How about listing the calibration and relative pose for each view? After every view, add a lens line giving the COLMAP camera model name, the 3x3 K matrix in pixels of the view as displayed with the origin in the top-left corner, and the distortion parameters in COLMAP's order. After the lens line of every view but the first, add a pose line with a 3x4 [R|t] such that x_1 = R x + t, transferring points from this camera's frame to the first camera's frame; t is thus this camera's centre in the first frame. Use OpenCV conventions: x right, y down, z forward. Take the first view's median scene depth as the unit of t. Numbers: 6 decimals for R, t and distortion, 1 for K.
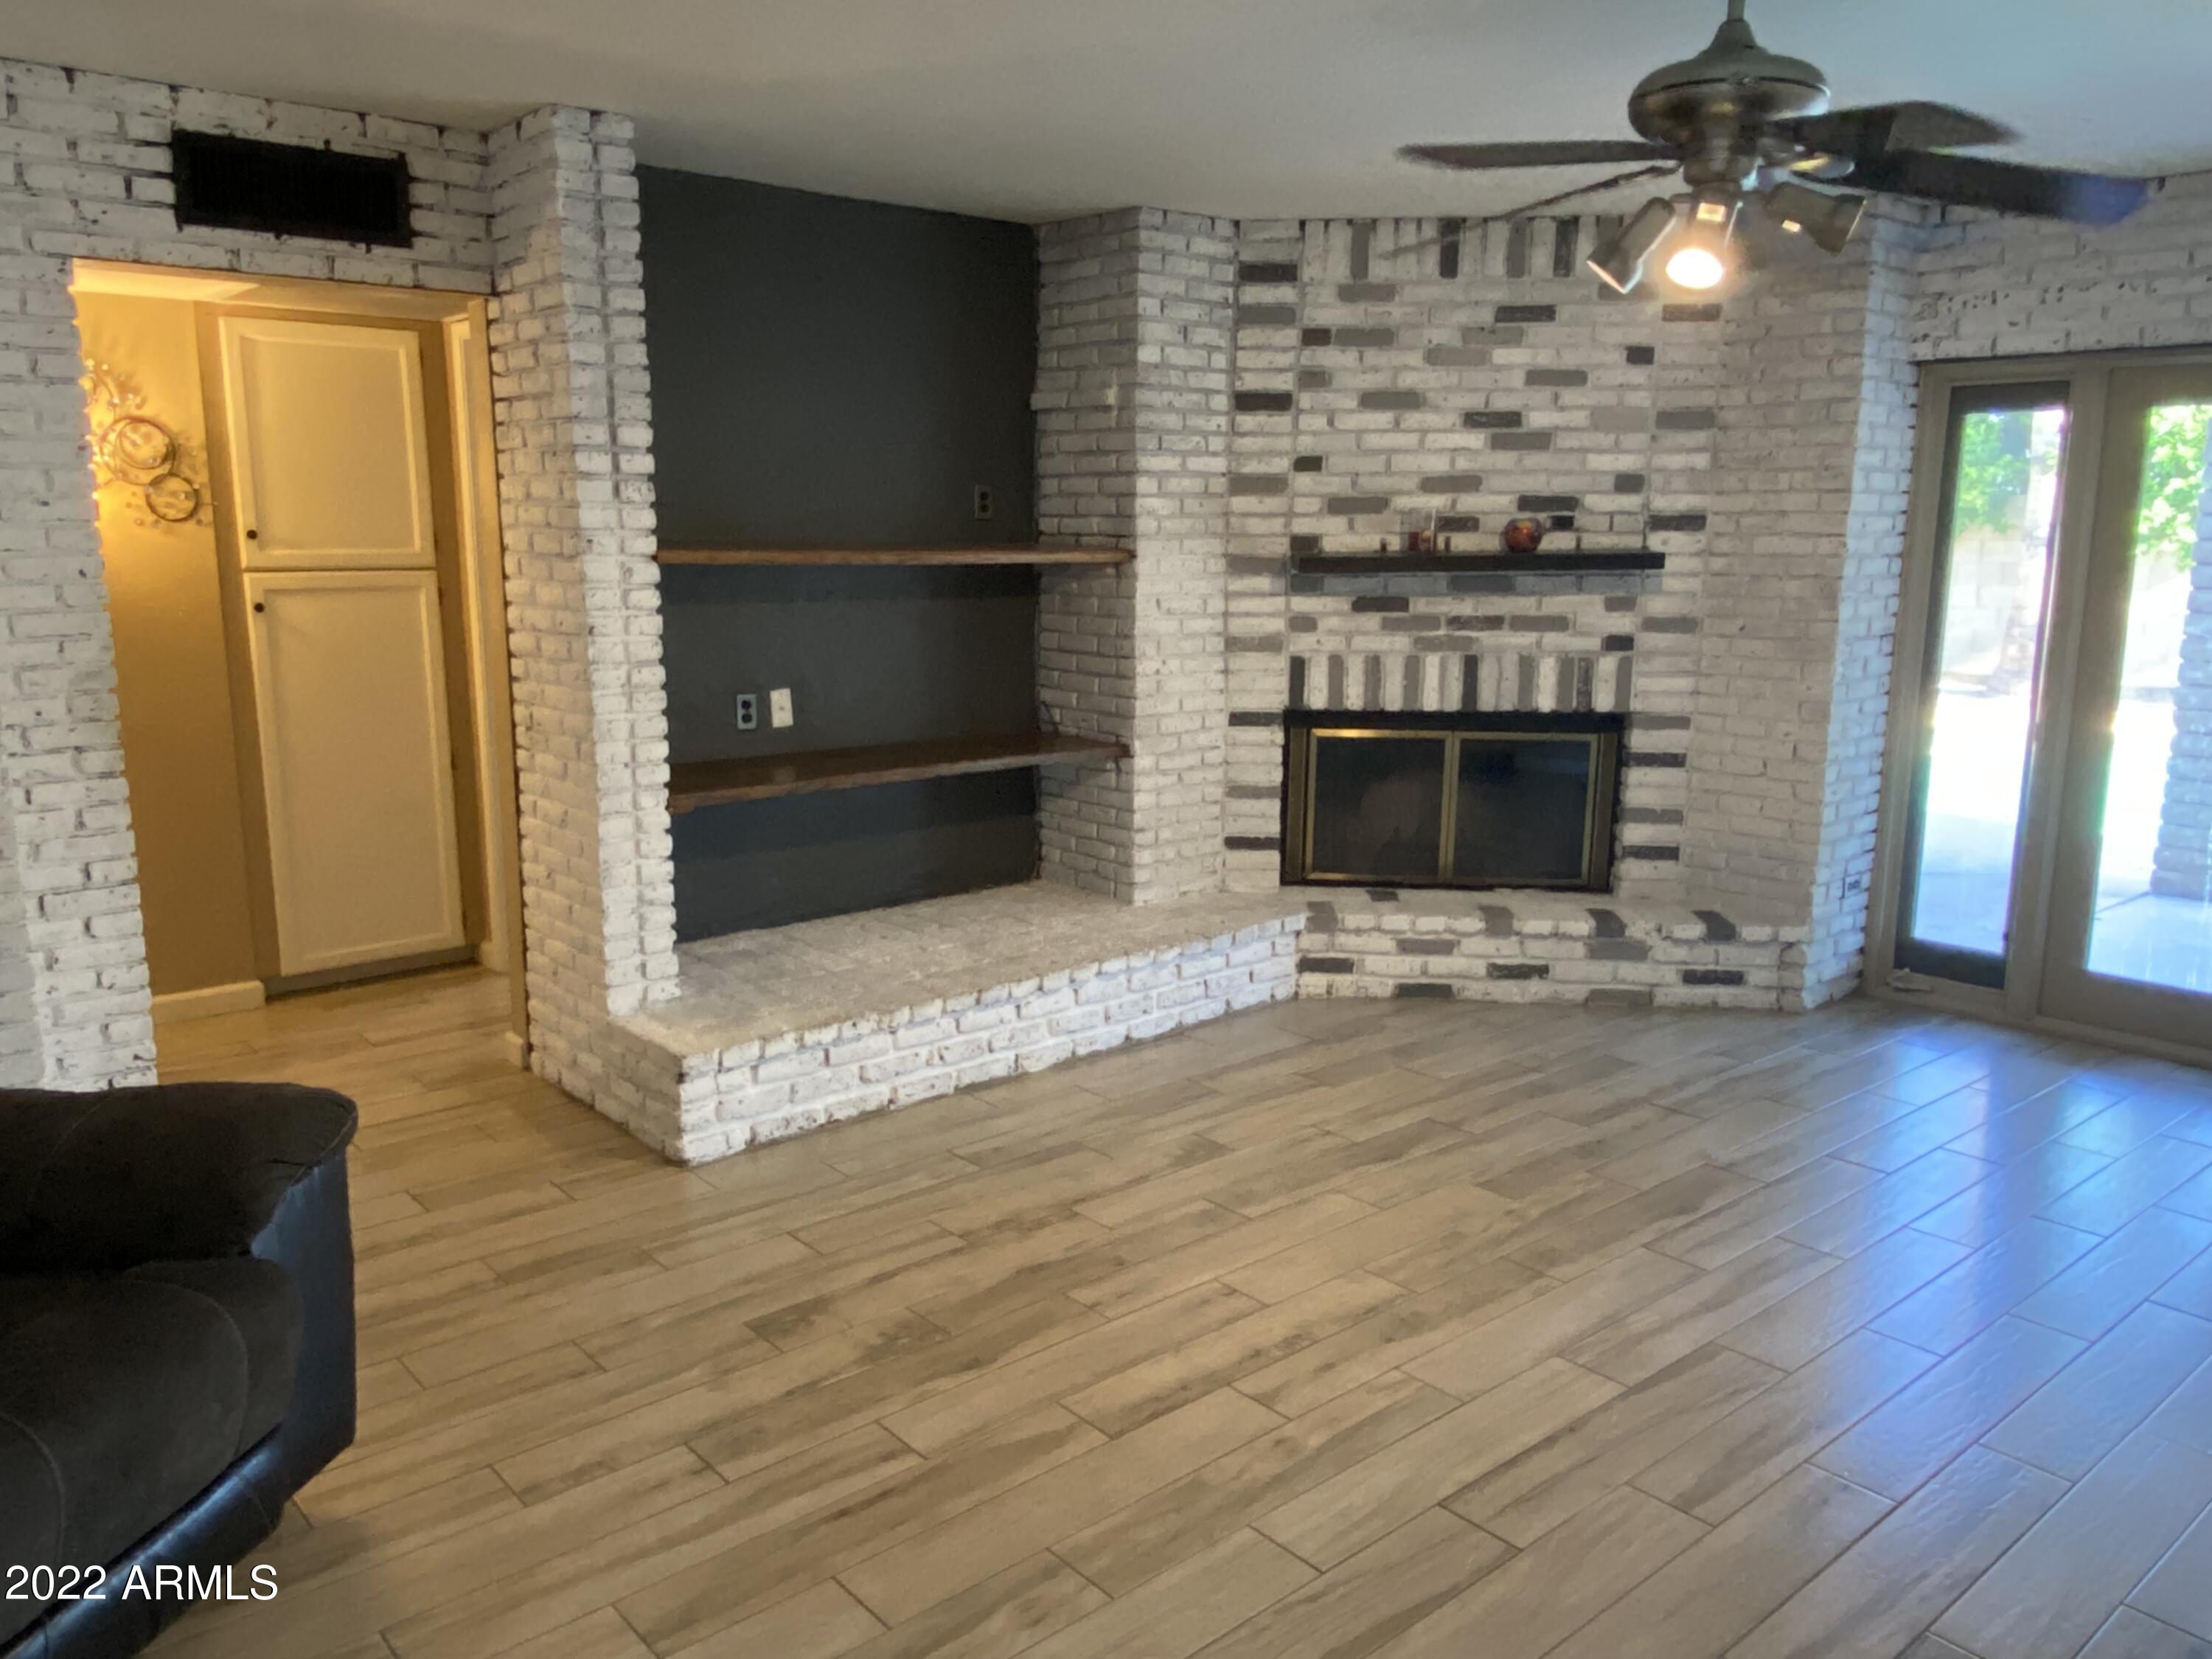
lens RADIAL K [[1612.6, 0, 1095.5], [0, 1612.6, 822.3], [0, 0, 1]] dist [0.105662, -0.145477]
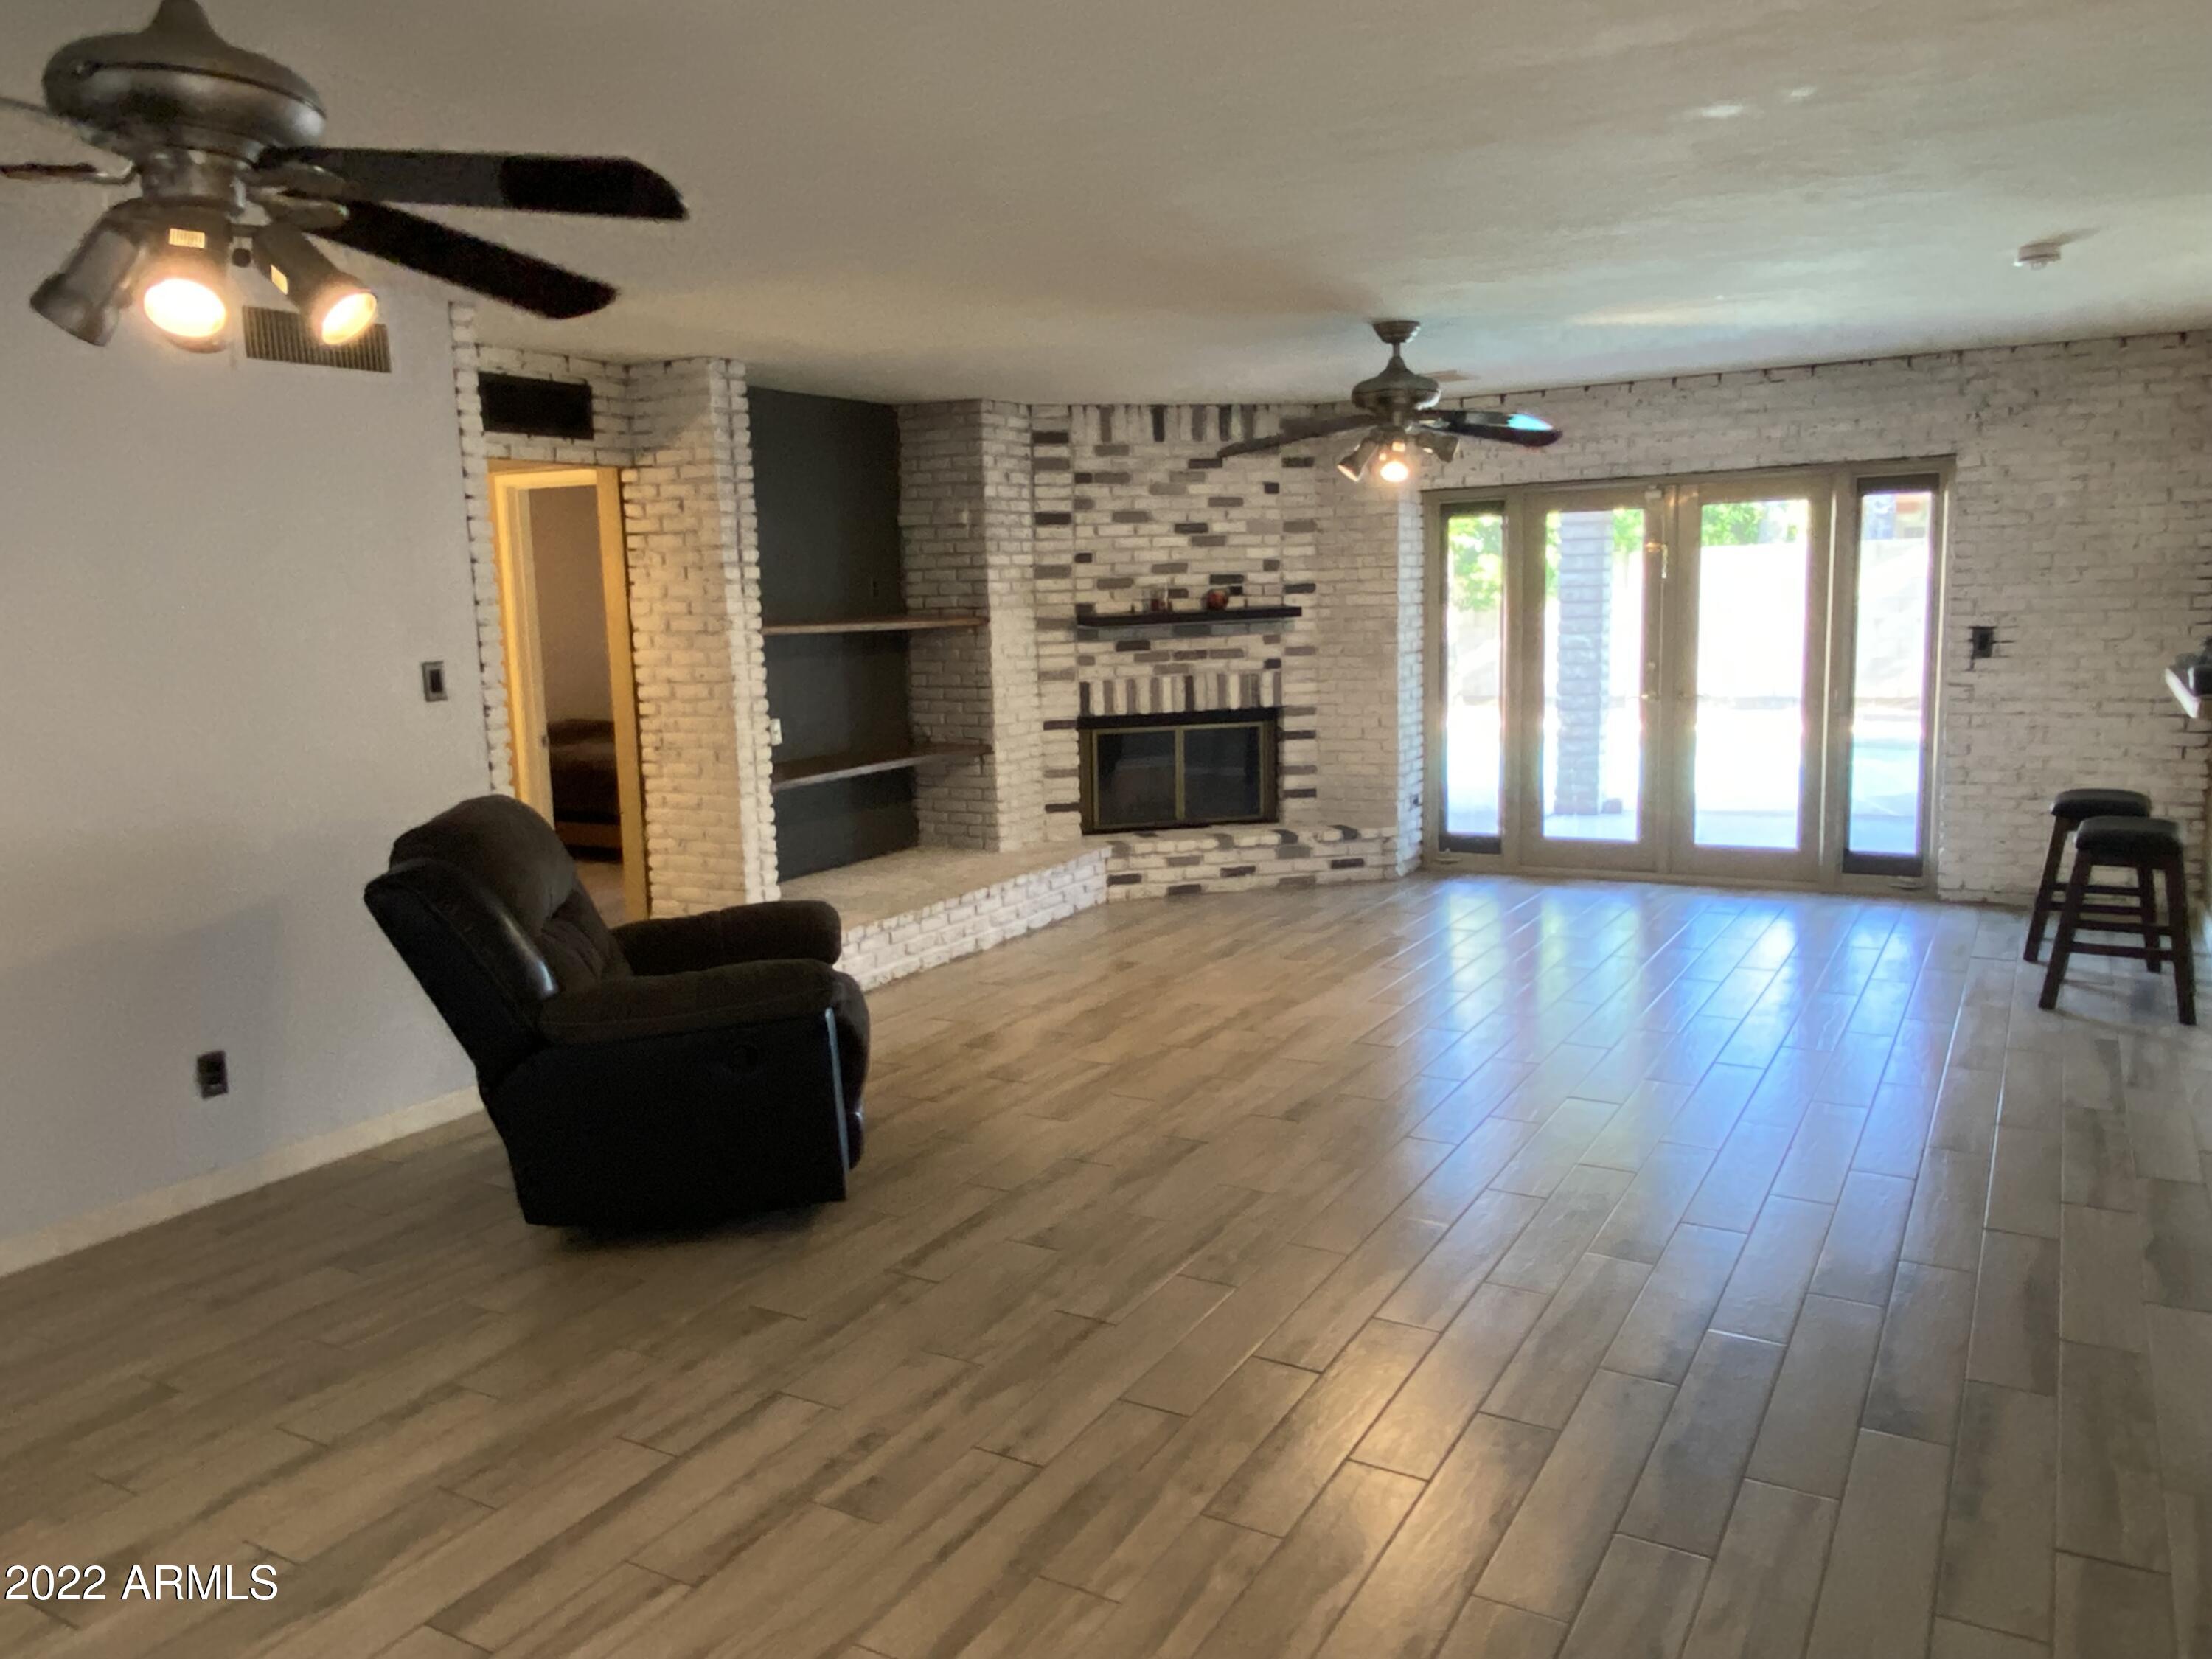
lens RADIAL K [[1612.6, 0, 1095.5], [0, 1612.6, 822.3], [0, 0, 1]] dist [0.105662, -0.145477]
pose [[0.942897, -0.080699, 0.323160, -0.385220], [0.094943, 0.995074, -0.028532, 0.077347], [-0.319266, 0.057585, 0.945914, -0.460283]]
